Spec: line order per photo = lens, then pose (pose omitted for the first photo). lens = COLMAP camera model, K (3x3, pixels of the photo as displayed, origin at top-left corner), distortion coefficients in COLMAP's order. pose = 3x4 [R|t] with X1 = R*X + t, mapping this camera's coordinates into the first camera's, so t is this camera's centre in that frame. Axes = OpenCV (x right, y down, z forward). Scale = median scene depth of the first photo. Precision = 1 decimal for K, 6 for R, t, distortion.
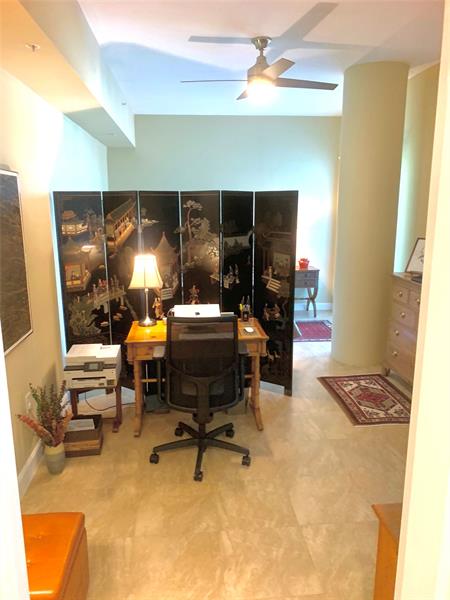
lens RADIAL K [[451.4, 0, 225.7], [0, 451.4, 300.4], [0, 0, 1]] dist [0.021973, -0.032471]
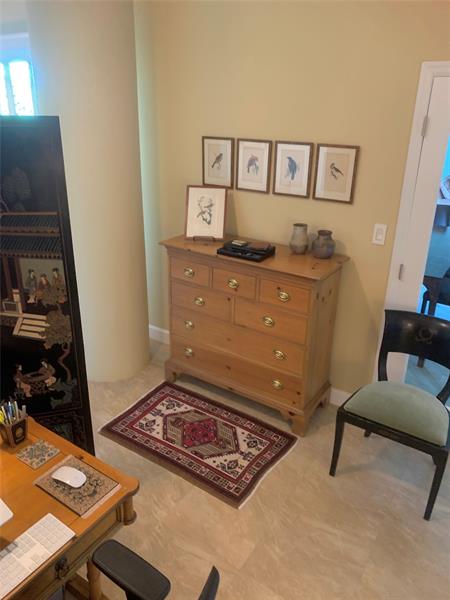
lens RADIAL K [[451.4, 0, 226.9], [0, 451.4, 294.1], [0, 0, 1]] dist [0.021973, -0.032471]
pose [[0.630982, -0.267745, 0.728130, -0.095065], [0.137629, 0.962303, 0.234588, -0.145831], [-0.763492, -0.047809, 0.644045, 0.550566]]
